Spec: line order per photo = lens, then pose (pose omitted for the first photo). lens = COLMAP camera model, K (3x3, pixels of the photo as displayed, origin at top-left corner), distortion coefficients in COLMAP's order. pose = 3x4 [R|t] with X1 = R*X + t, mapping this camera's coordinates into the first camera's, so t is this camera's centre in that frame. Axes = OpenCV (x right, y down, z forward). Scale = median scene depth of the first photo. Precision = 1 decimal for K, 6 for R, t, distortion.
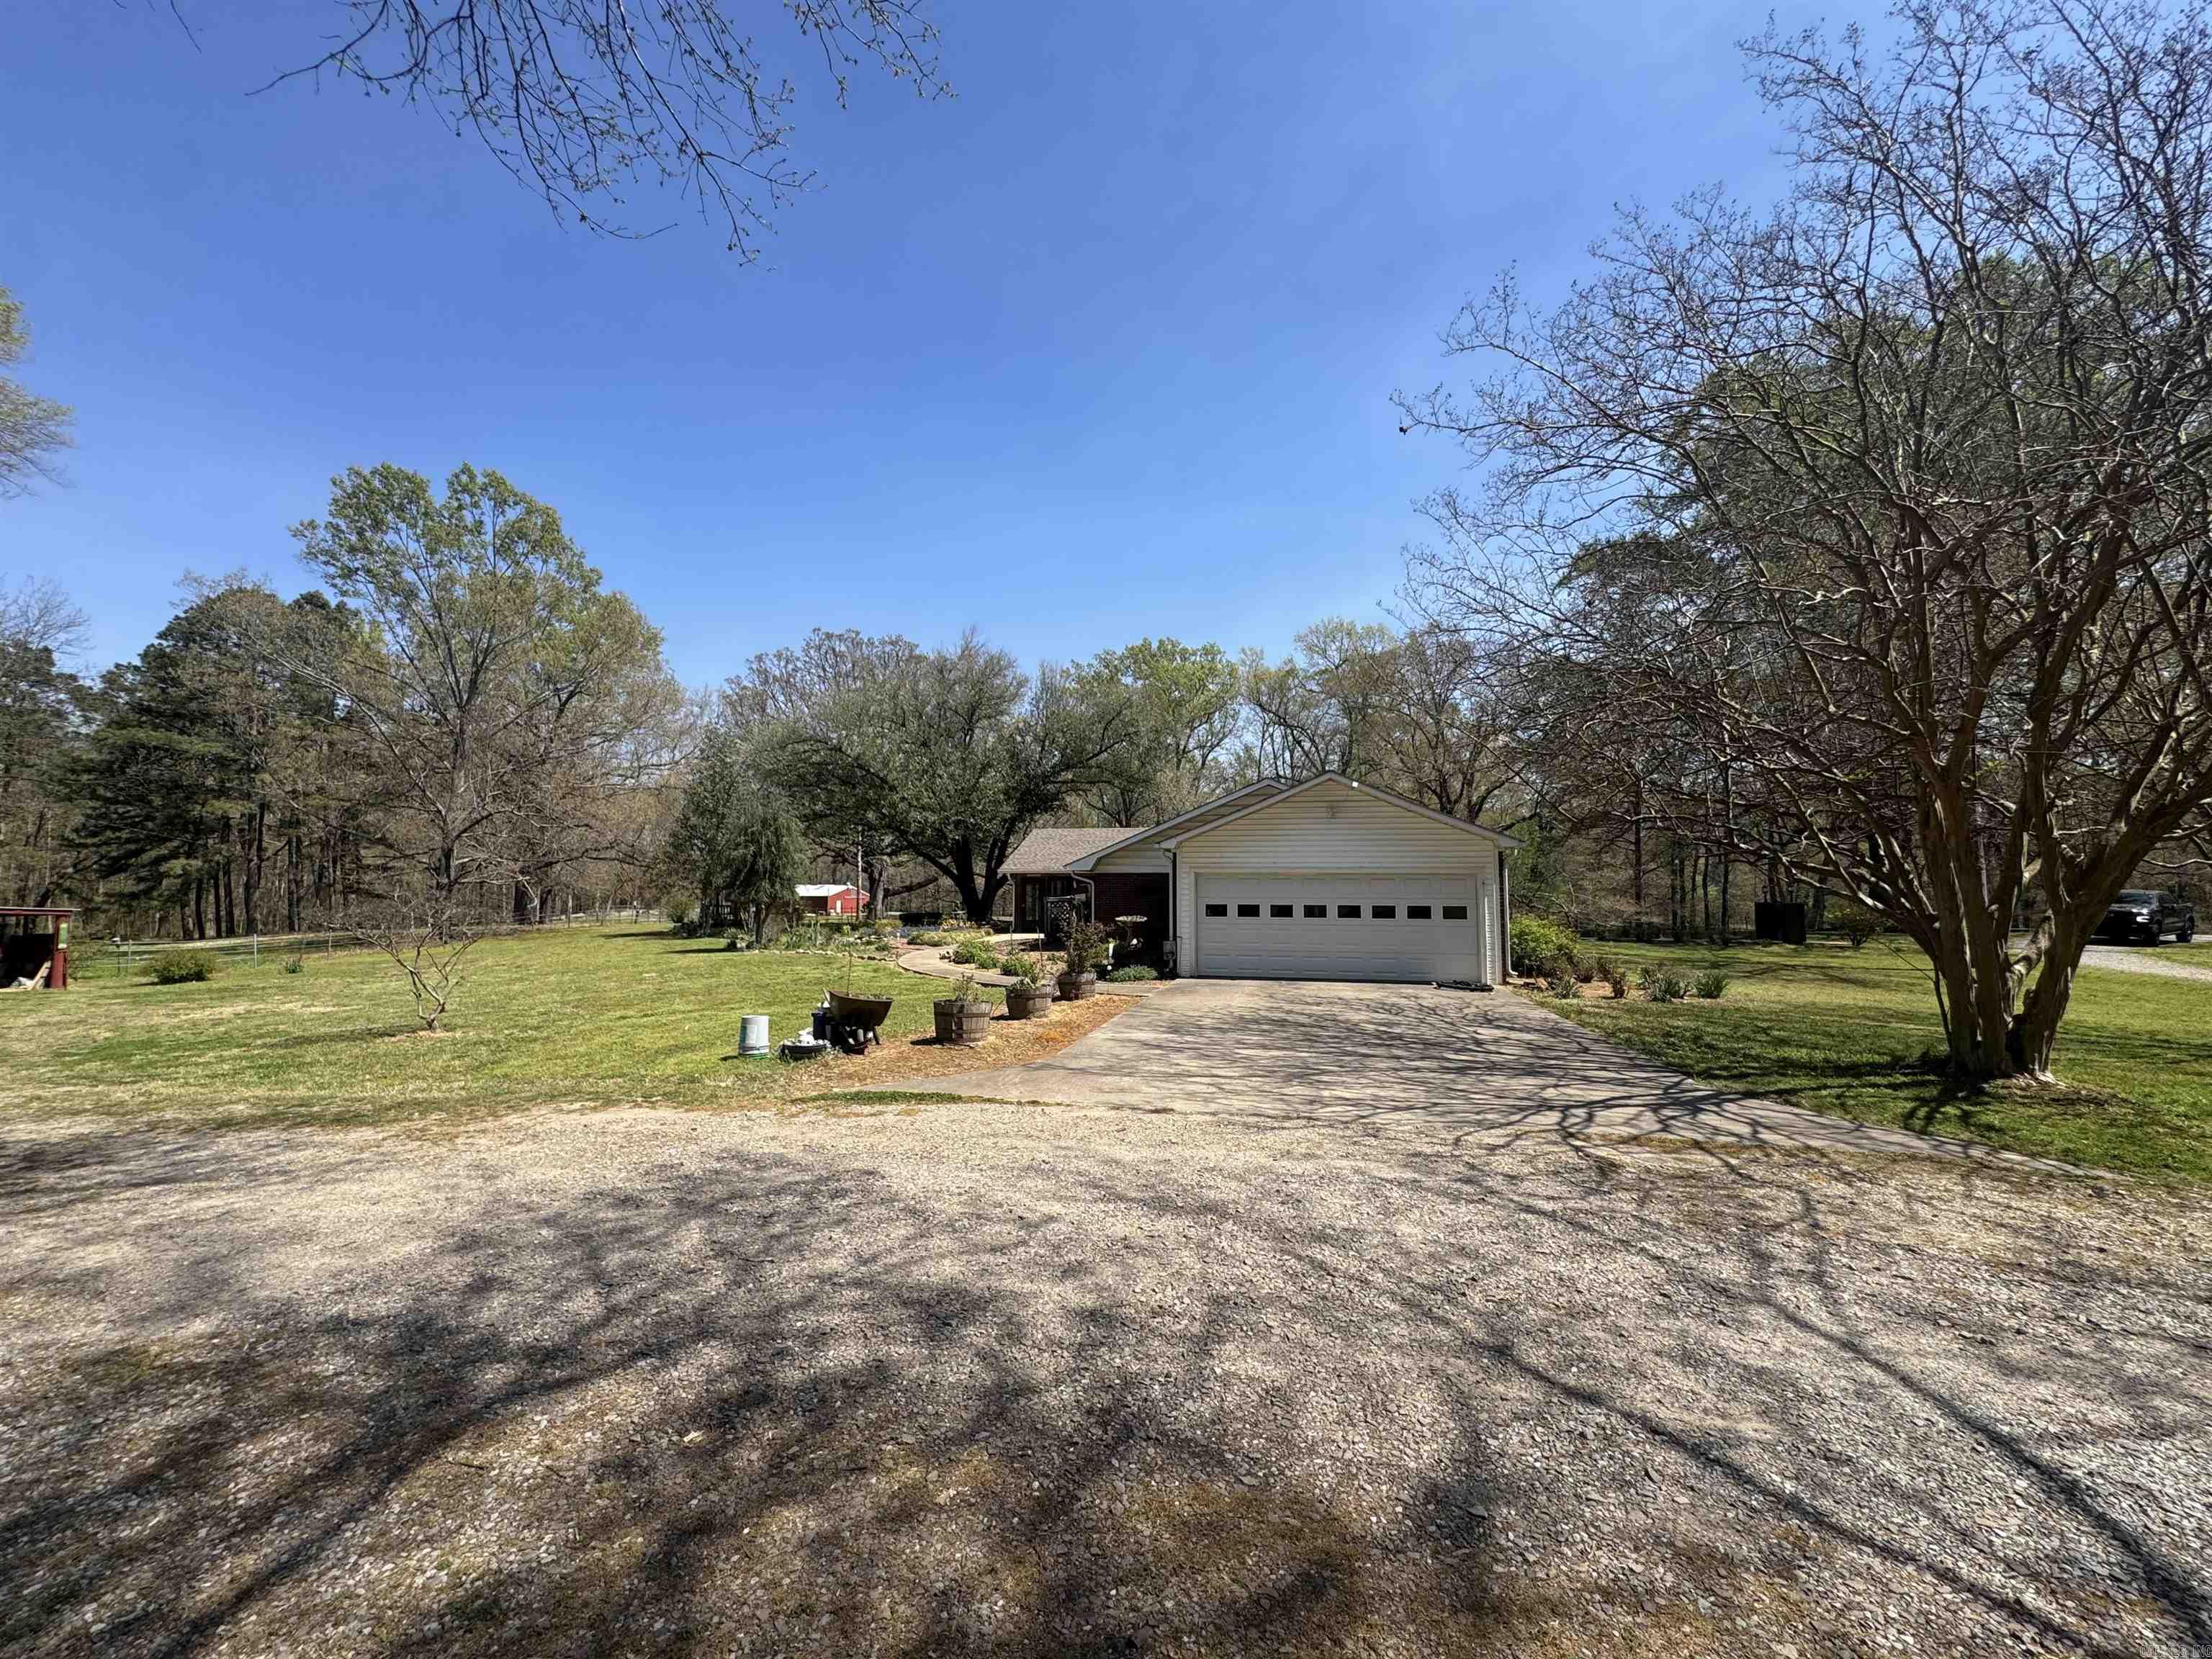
lens RADIAL K [[878.9, 0, 1111.4], [0, 878.9, 795.7], [0, 0, 1]] dist [-0.001177, -0.000104]
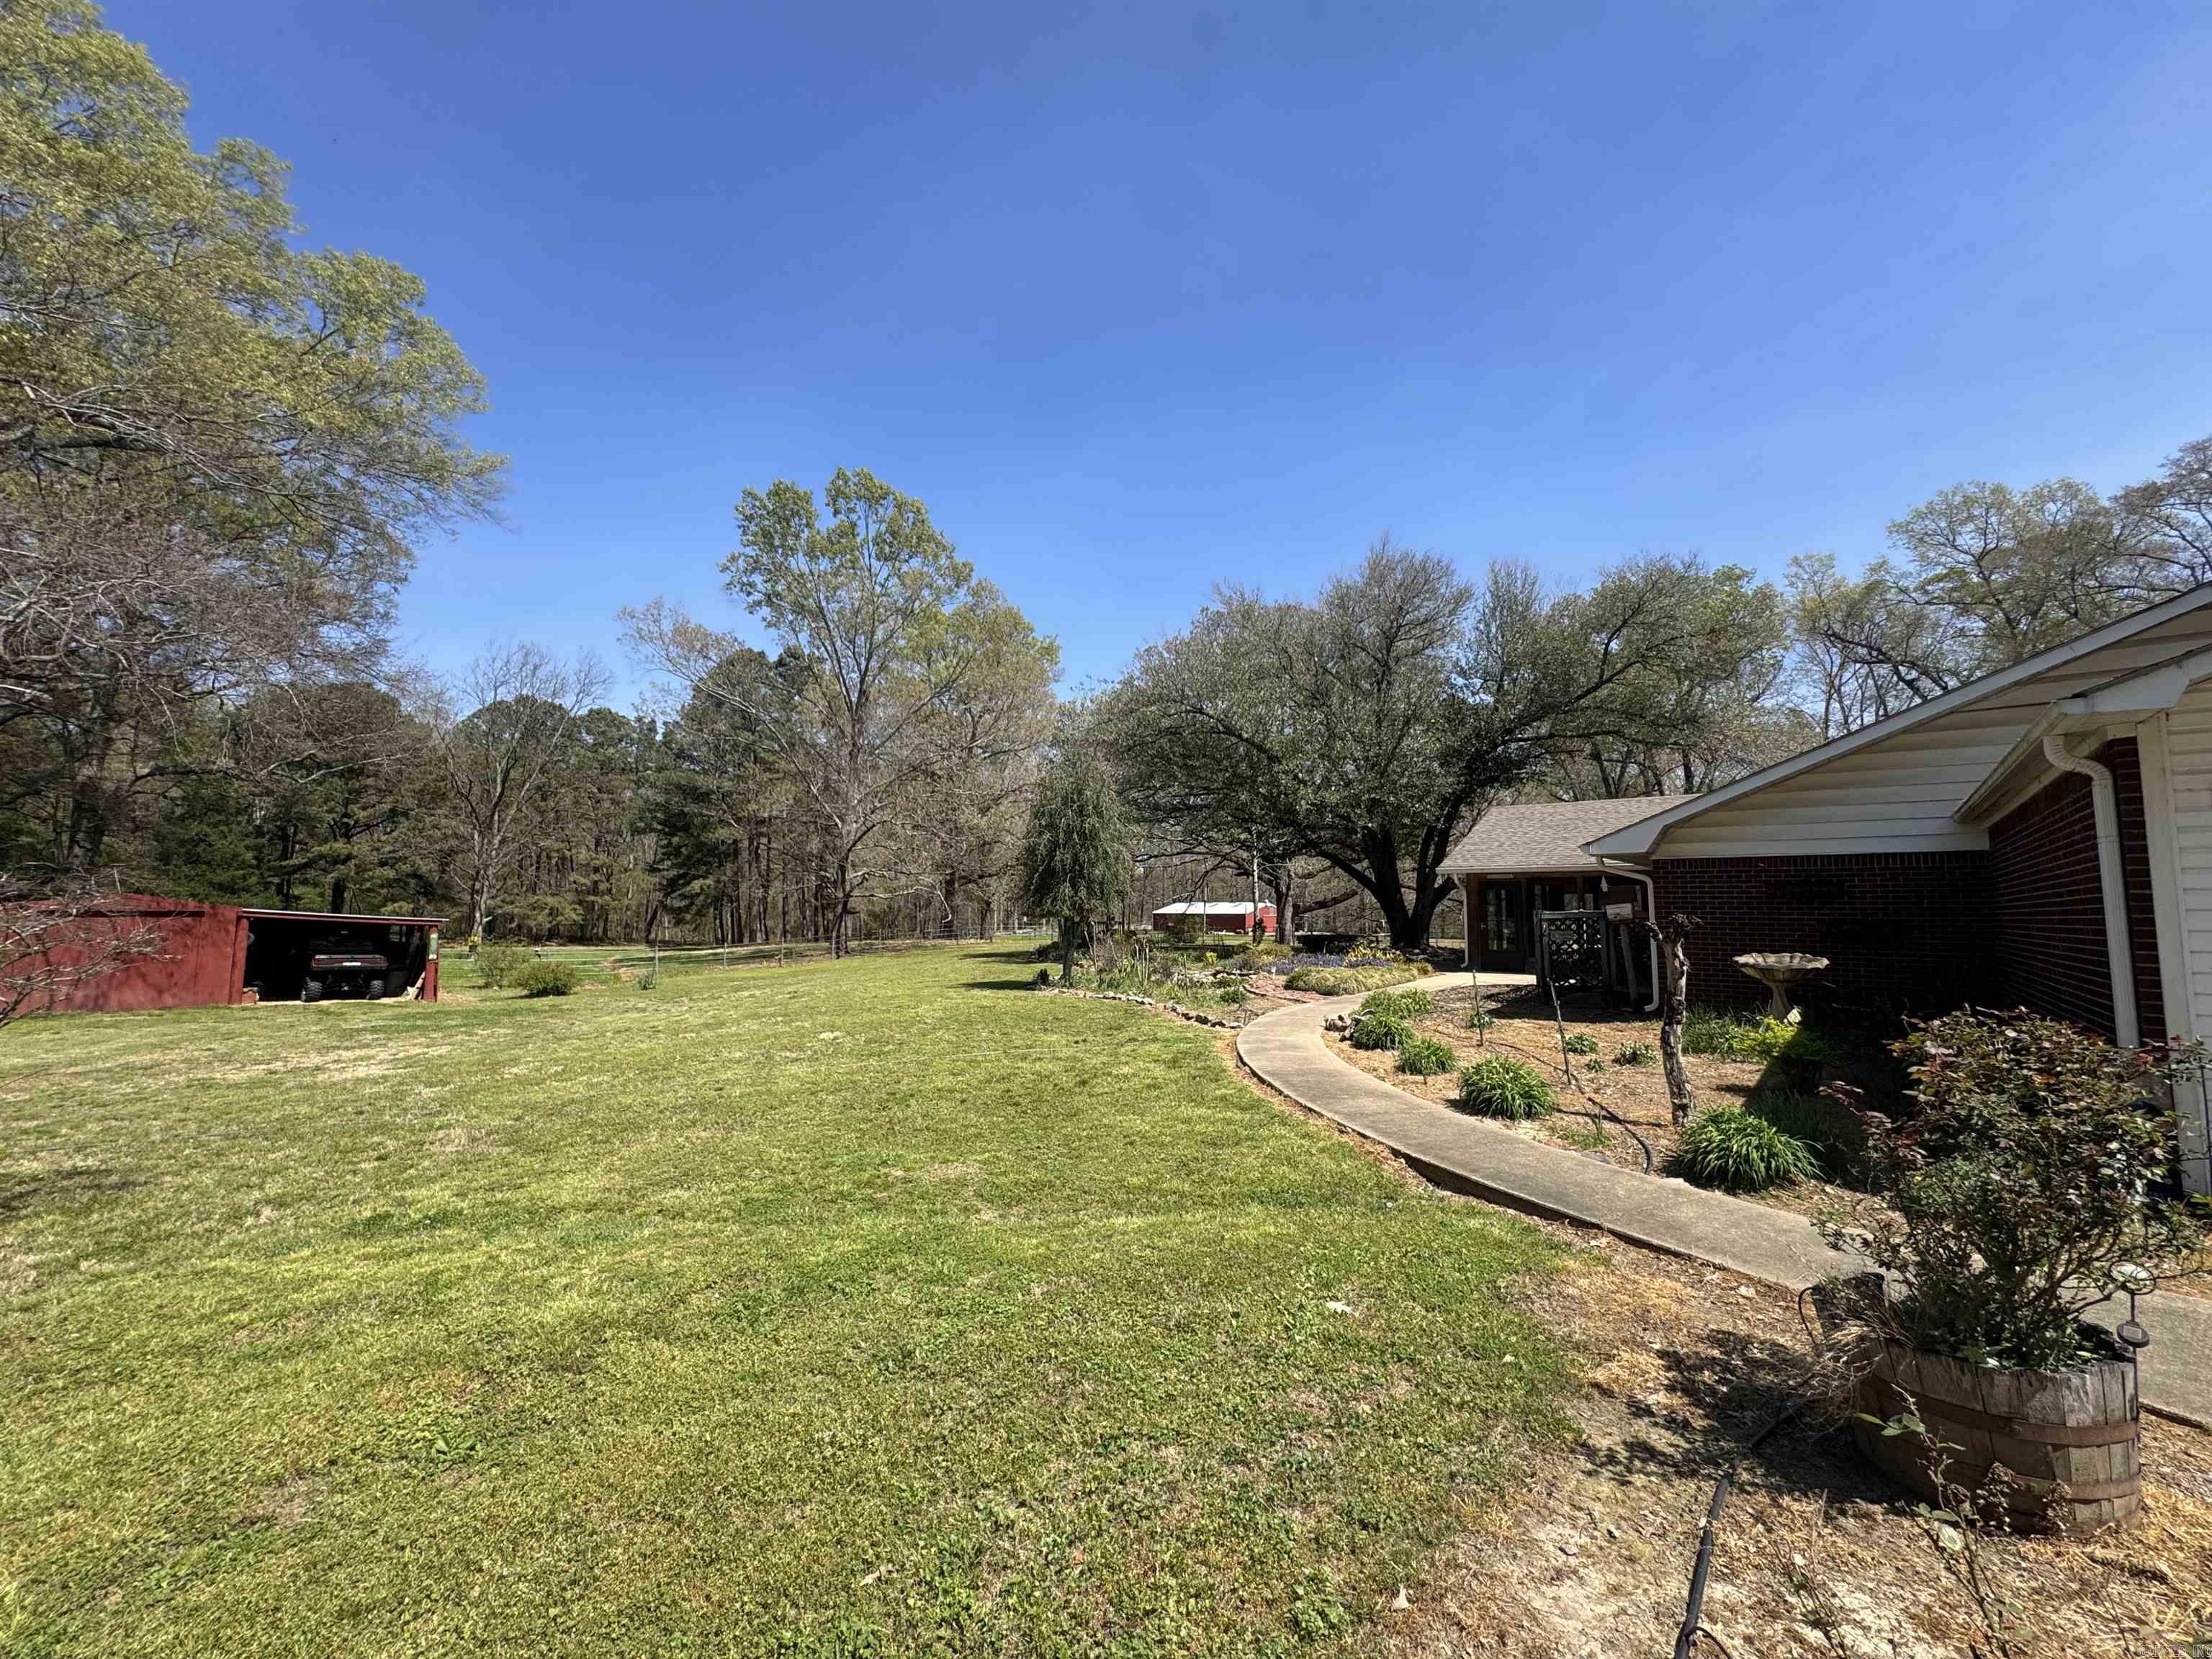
lens RADIAL K [[888.9, 0, 1103.6], [0, 888.9, 826.8], [0, 0, 1]] dist [-0.002756, -0.000073]
pose [[0.884883, -0.040098, -0.464085, -0.035410], [0.046672, 0.998907, 0.002683, 0.033242], [0.463470, -0.024034, 0.885787, 0.265031]]
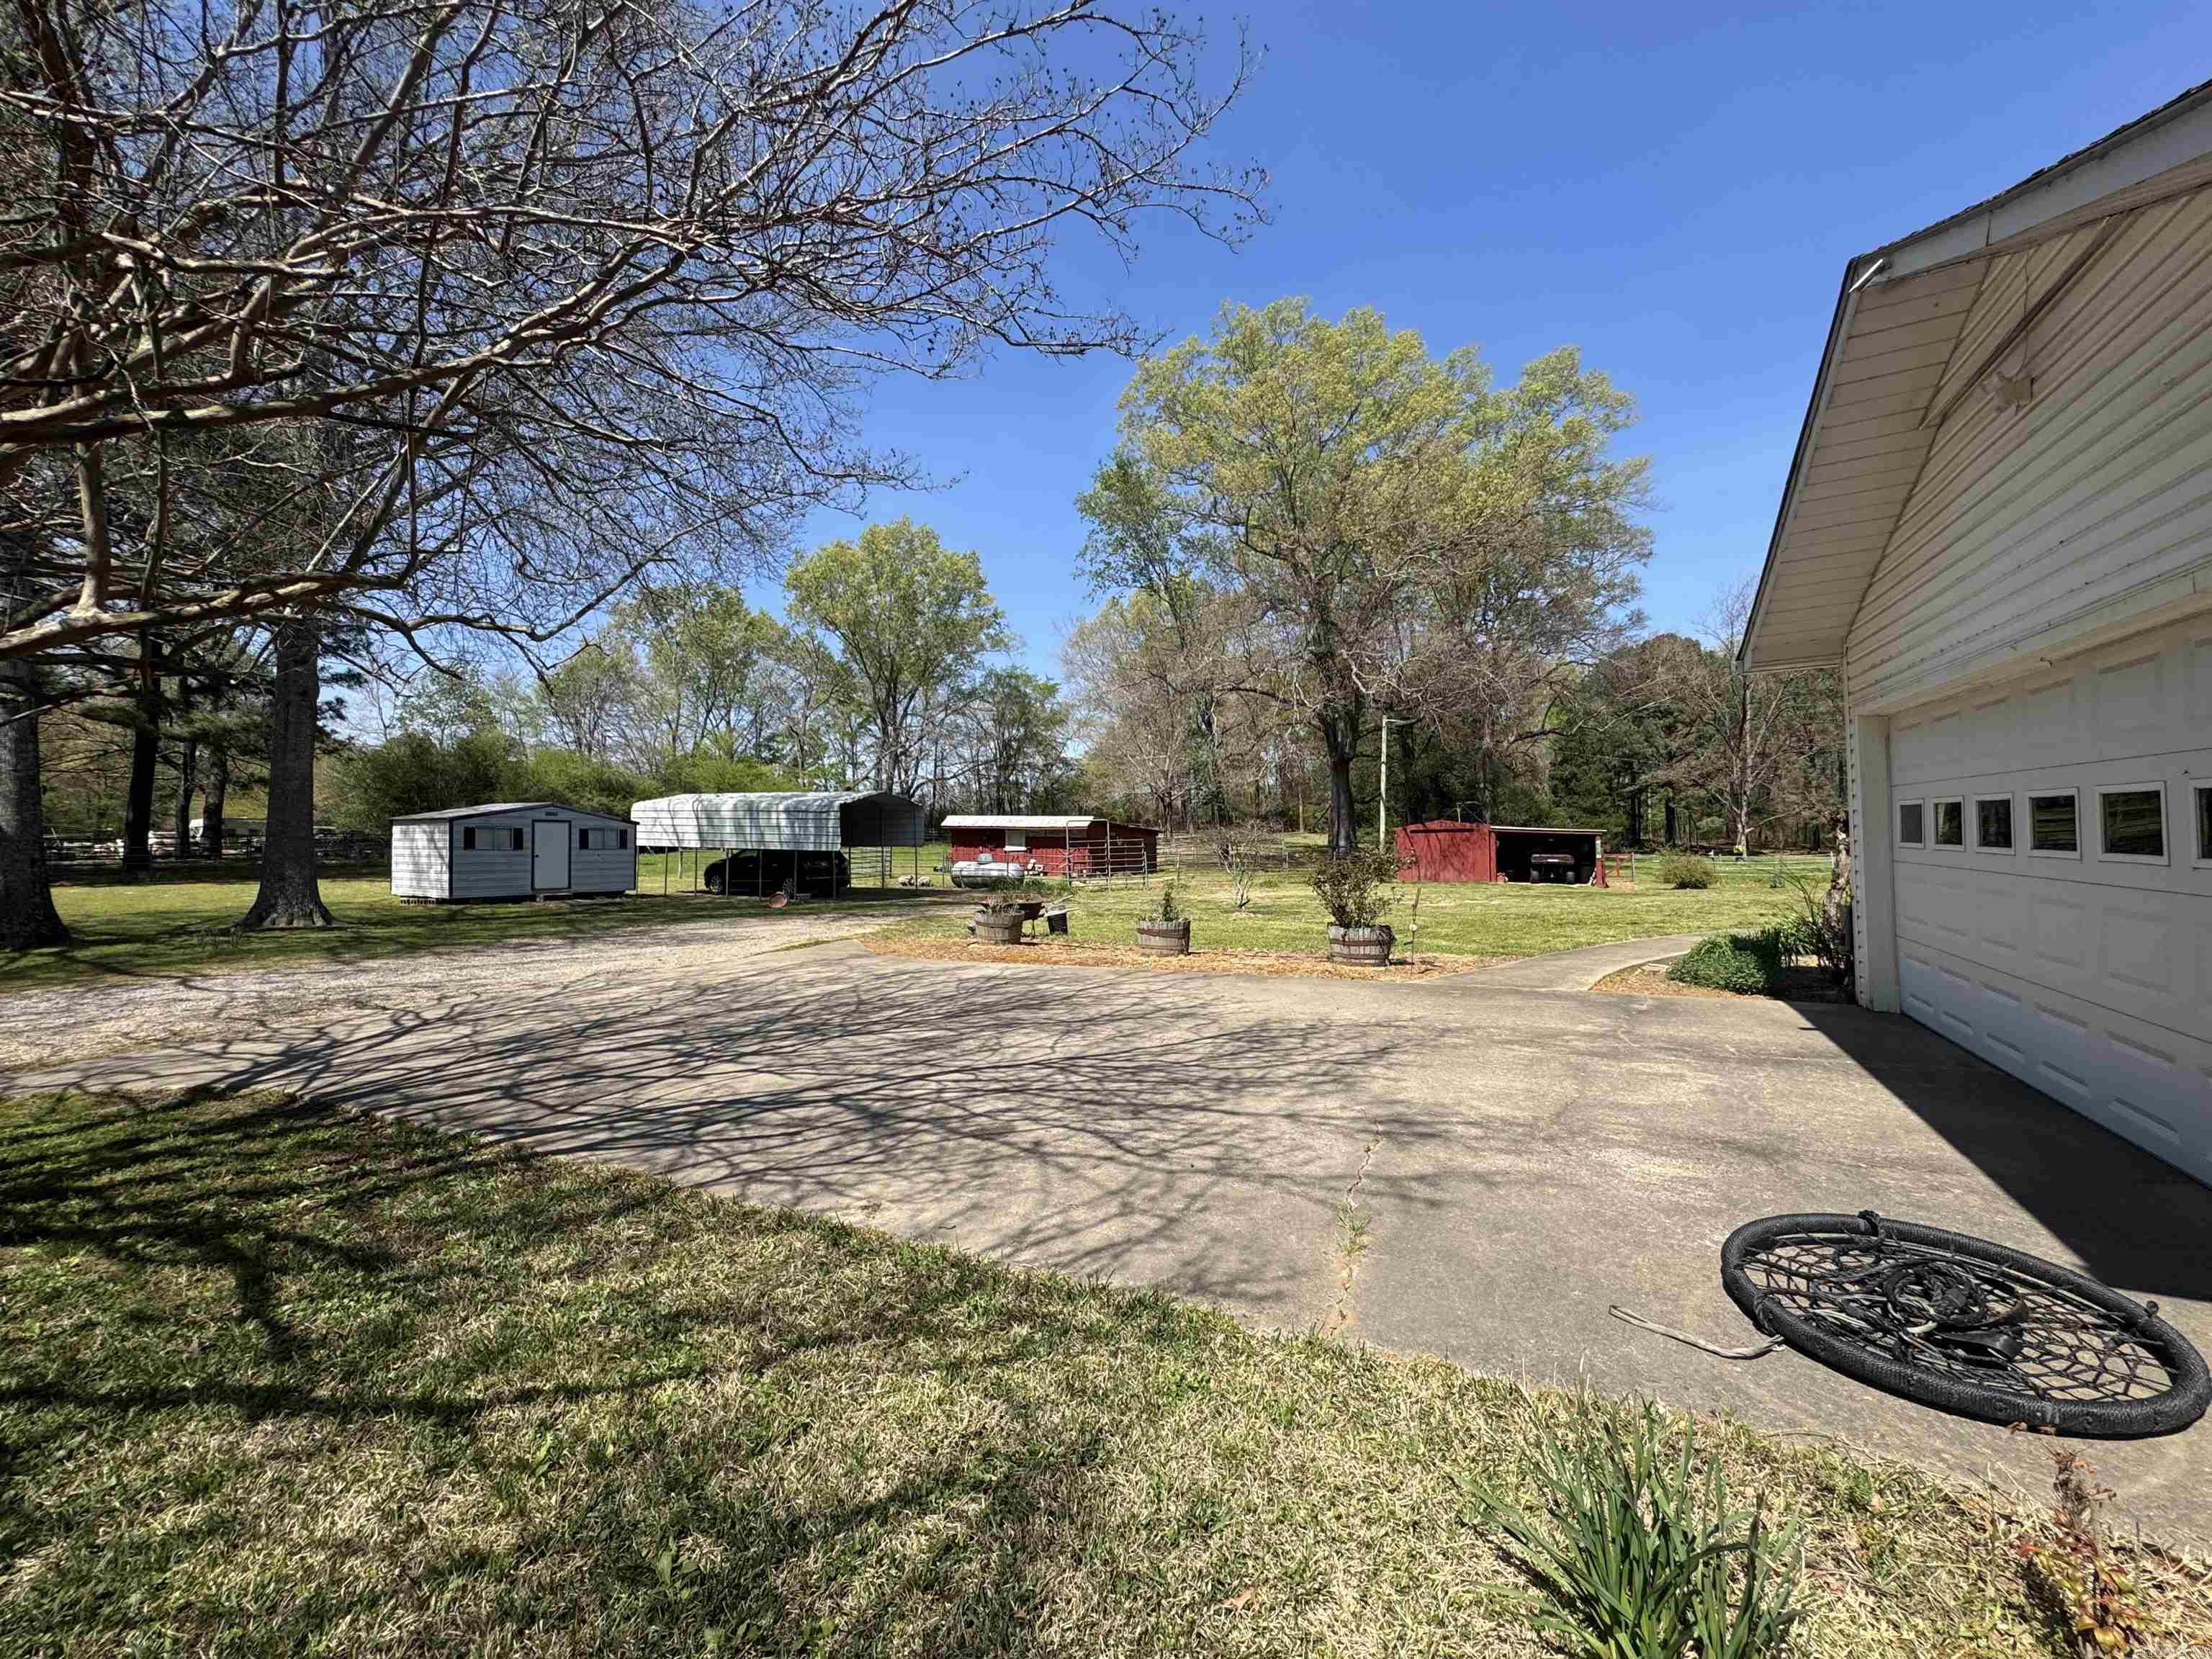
lens RADIAL K [[888.9, 0, 1103.6], [0, 888.9, 826.8], [0, 0, 1]] dist [-0.002756, -0.000073]
pose [[-0.257765, -0.008209, -0.966173, 0.217349], [0.133931, 0.990007, -0.044143, 0.045768], [0.956880, -0.140779, -0.254090, 0.341601]]
